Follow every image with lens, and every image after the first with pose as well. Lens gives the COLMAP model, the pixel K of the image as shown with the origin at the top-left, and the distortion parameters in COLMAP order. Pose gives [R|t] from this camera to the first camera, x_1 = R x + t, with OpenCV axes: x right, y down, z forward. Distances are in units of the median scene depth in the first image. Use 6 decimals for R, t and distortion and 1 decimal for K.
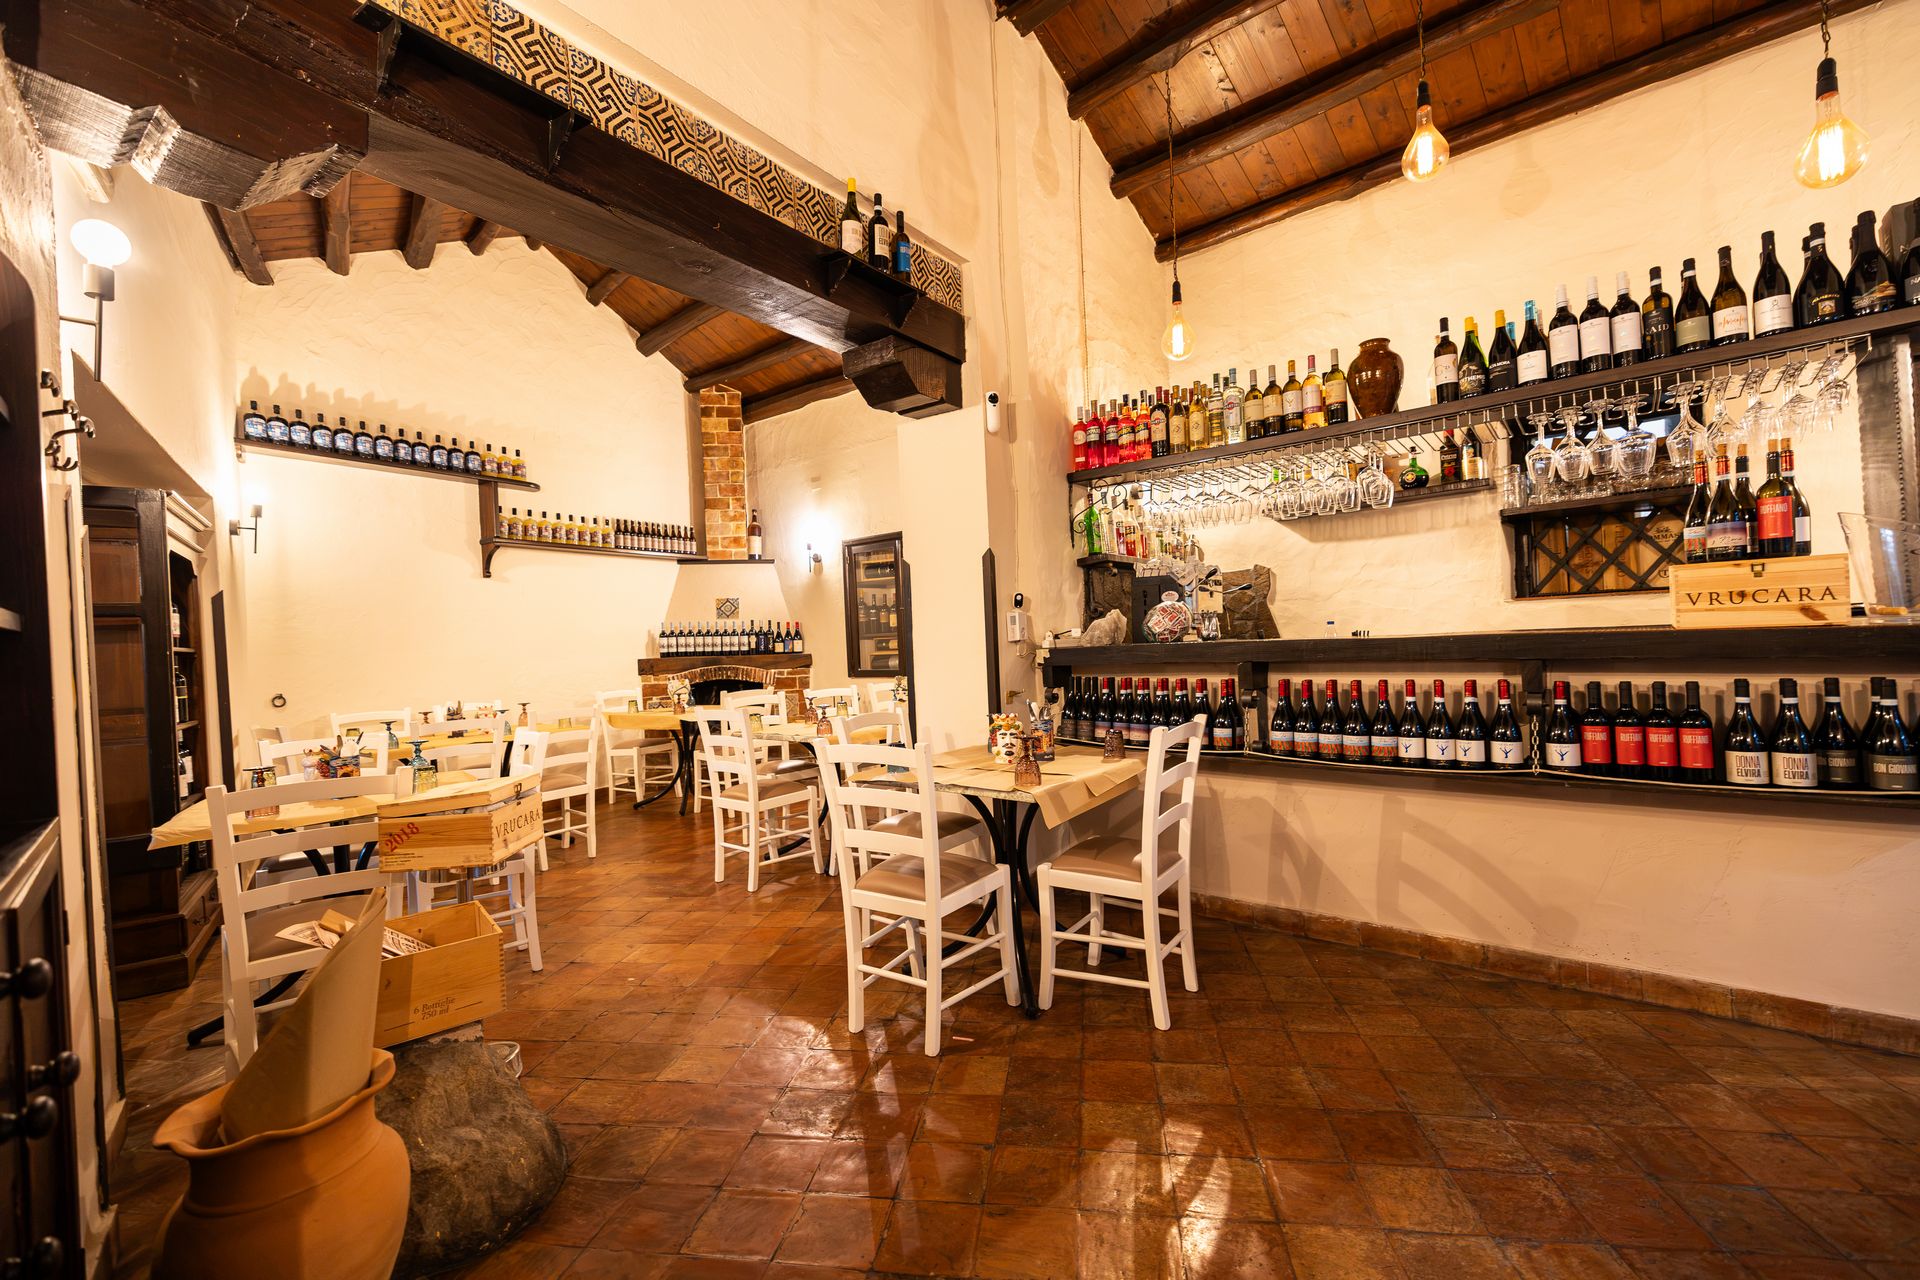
lens RADIAL K [[782.7, 0, 950.7], [0, 782.7, 640.0], [0, 0, 1]] dist [0.001233, -0.000318]
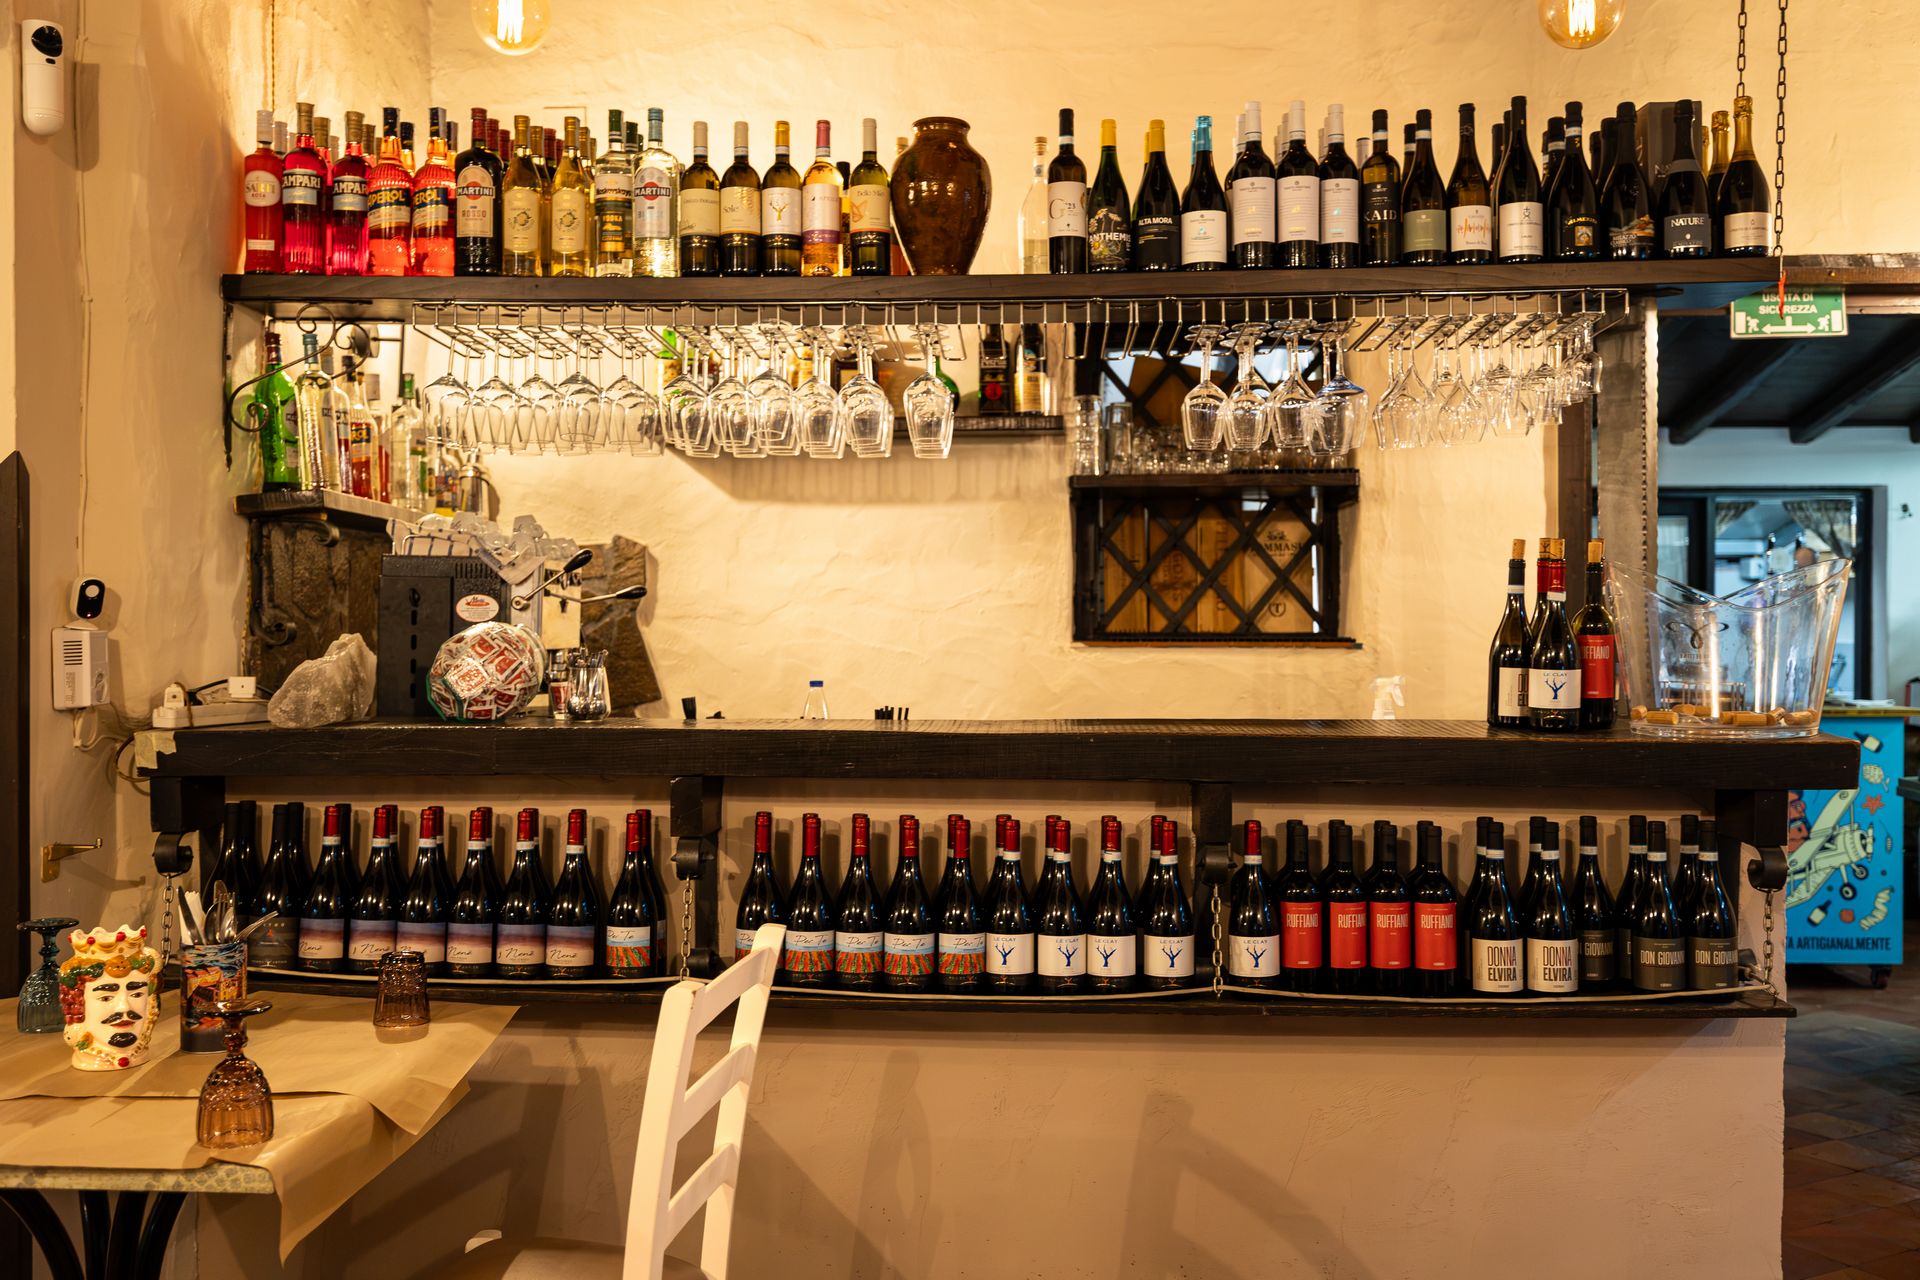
lens RADIAL K [[1767.8, 0, 960.0], [0, 1767.8, 640.0], [0, 0, 1]] dist [0.005909, 0.017283]
pose [[0.797748, 0.039899, 0.601670, -0.097782], [-0.032383, 0.999203, -0.023325, -0.027710], [-0.602121, -0.000876, 0.798404, 0.095024]]
